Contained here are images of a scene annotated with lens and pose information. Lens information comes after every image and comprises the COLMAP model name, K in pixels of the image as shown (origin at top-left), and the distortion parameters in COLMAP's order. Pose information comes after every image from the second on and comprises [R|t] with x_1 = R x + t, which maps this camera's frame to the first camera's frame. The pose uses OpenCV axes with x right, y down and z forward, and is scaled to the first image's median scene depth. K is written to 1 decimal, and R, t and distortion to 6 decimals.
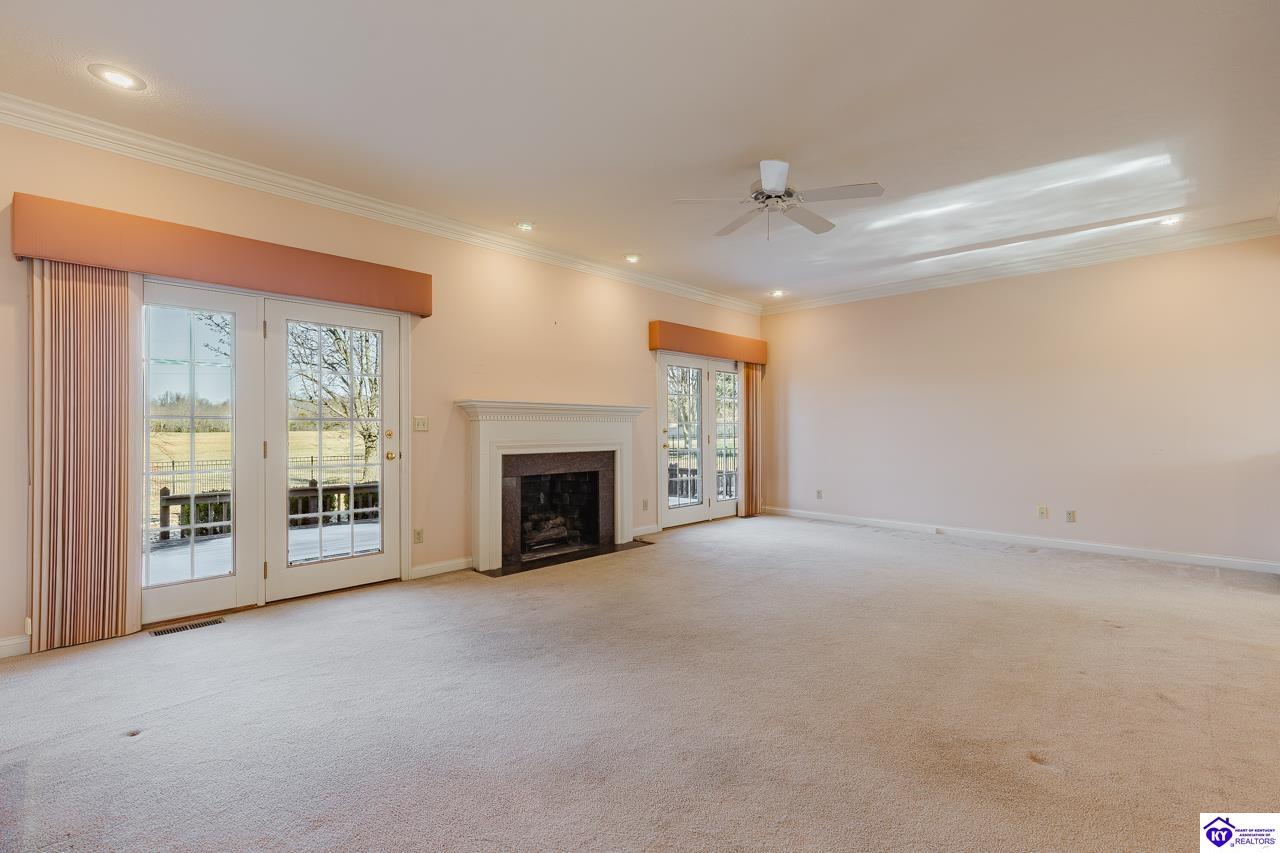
lens RADIAL K [[574.6, 0, 640.5], [0, 574.6, 424.8], [0, 0, 1]] dist [0.000951, -0.000272]
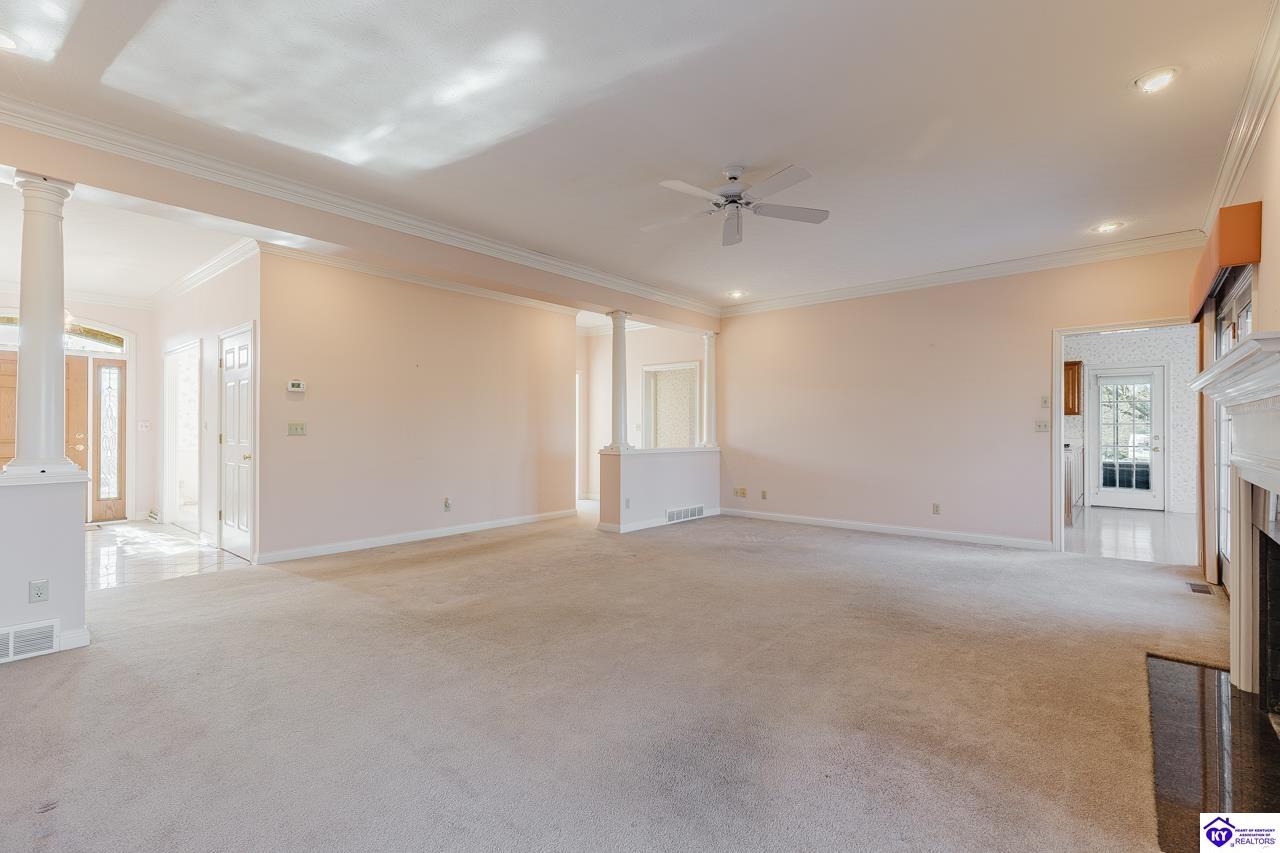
lens RADIAL K [[574.6, 0, 636.0], [0, 574.6, 424.6], [0, 0, 1]] dist [0.000951, -0.000272]
pose [[-0.998950, -0.002457, -0.045757, 0.361261], [-0.001993, 0.999946, -0.010168, 0.012765], [0.045780, -0.010066, -0.998901, 1.682704]]
